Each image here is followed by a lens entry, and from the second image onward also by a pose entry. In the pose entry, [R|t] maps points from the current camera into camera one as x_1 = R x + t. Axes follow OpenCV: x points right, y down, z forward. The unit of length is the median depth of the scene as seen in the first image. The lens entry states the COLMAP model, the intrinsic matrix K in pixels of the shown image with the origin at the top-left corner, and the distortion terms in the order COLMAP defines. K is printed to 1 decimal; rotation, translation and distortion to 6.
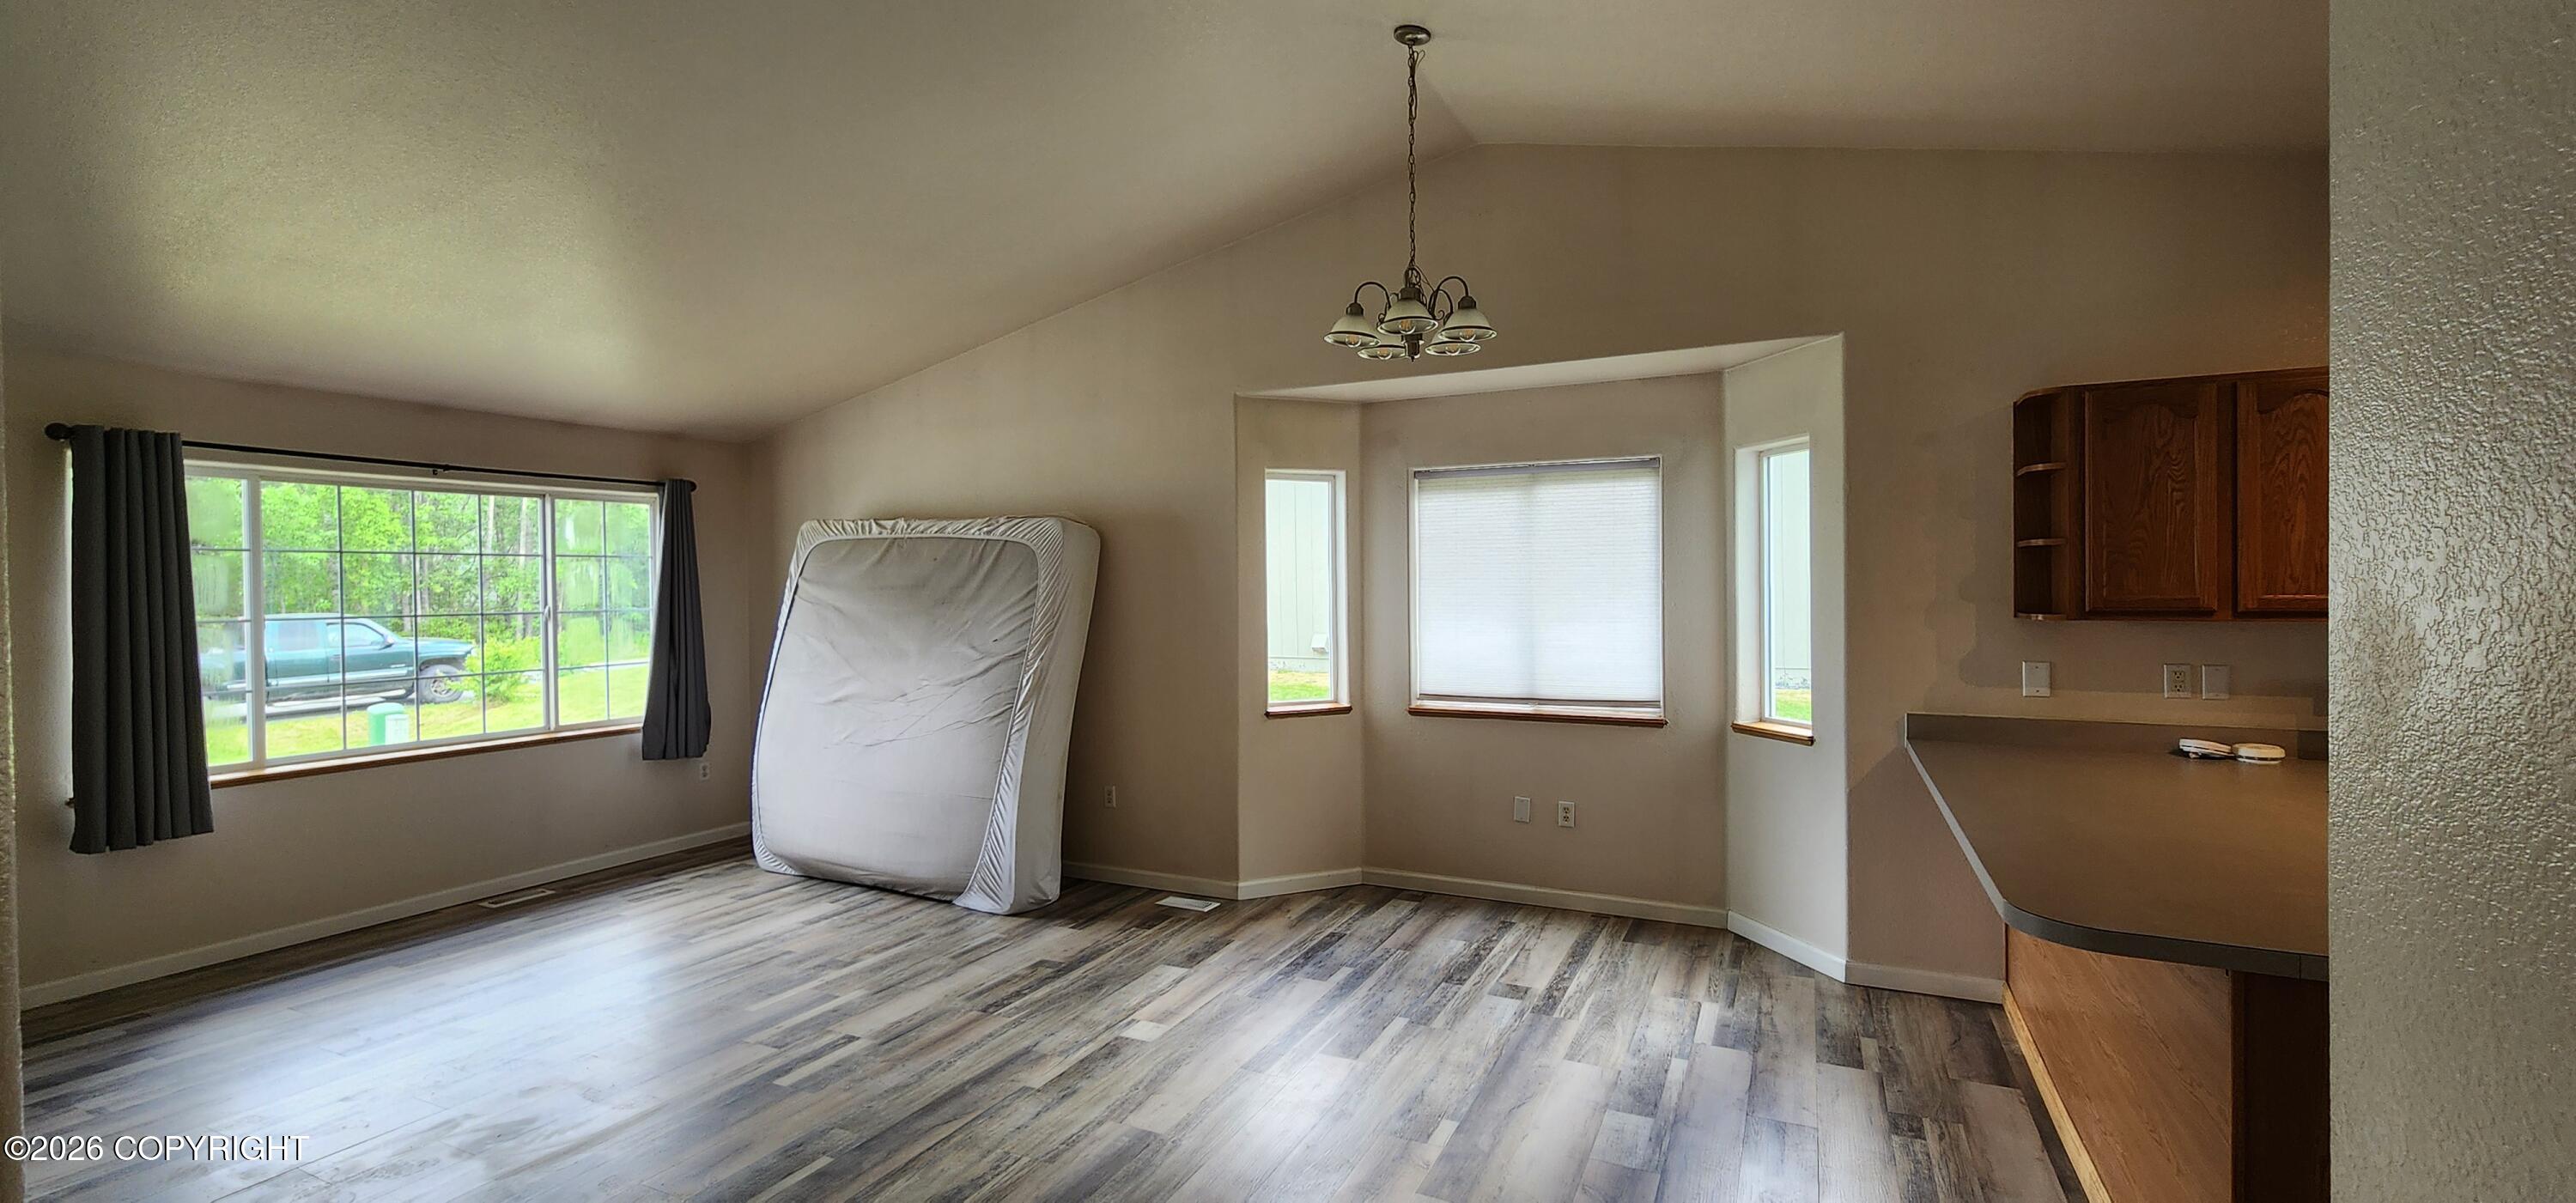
lens RADIAL K [[1054.7, 0, 1291.7], [0, 1054.7, 596.9], [0, 0, 1]] dist [0.000359, -0.000115]
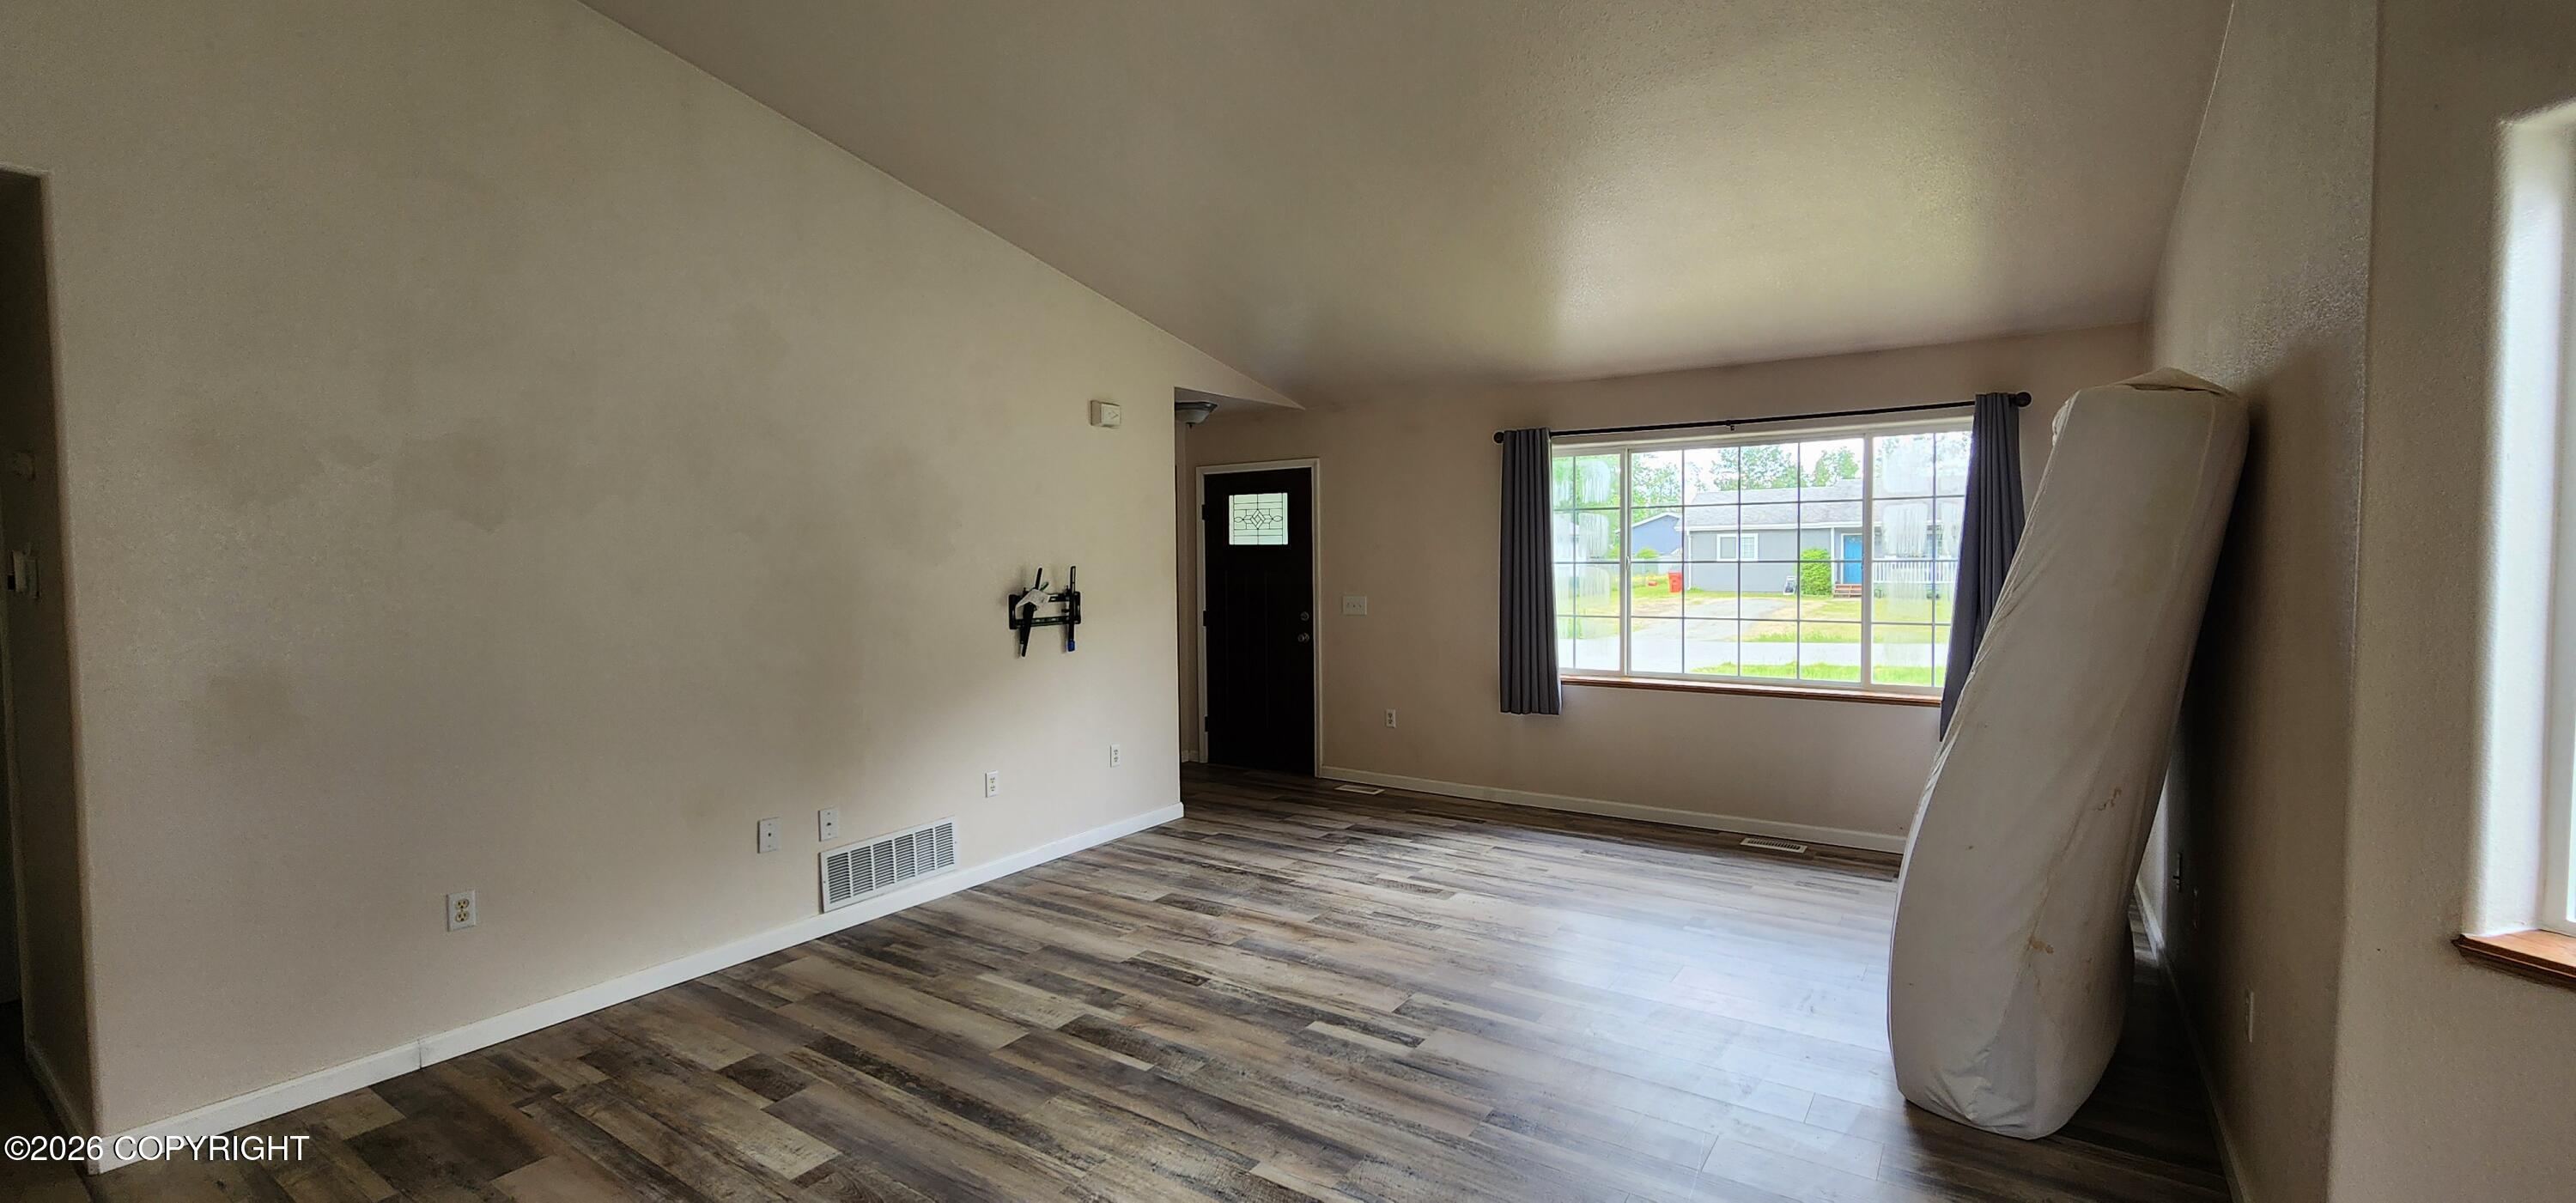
lens RADIAL K [[1054.7, 0, 1293.9], [0, 1054.7, 610.2], [0, 0, 1]] dist [0.000359, -0.000115]
pose [[-0.148167, 0.066352, -0.986734, 0.403532], [0.004781, 0.997783, 0.066377, -0.008627], [0.988951, 0.005118, -0.148155, 0.902637]]
